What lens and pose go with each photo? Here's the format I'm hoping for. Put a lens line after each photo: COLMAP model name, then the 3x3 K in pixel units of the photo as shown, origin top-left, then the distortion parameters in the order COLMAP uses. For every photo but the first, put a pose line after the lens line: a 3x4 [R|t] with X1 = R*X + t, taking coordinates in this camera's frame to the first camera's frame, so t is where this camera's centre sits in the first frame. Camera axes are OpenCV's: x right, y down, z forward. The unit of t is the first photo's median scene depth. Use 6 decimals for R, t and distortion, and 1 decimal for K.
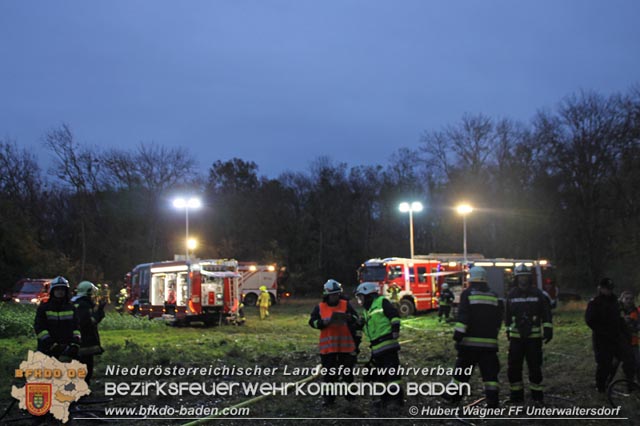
lens RADIAL K [[785.2, 0, 318.6], [0, 785.2, 210.5], [0, 0, 1]] dist [-0.006146, 0.000000]
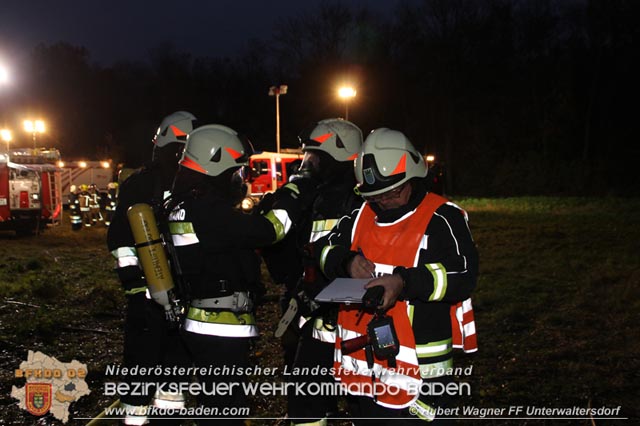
lens RADIAL K [[737.7, 0, 320.8], [0, 737.7, 209.5], [0, 0, 1]] dist [-0.015282, 0.000000]
pose [[0.975062, -0.004336, 0.221890, -0.013919], [-0.022896, 0.992509, 0.120007, 0.026301], [-0.220748, -0.122094, 0.967659, 0.221763]]
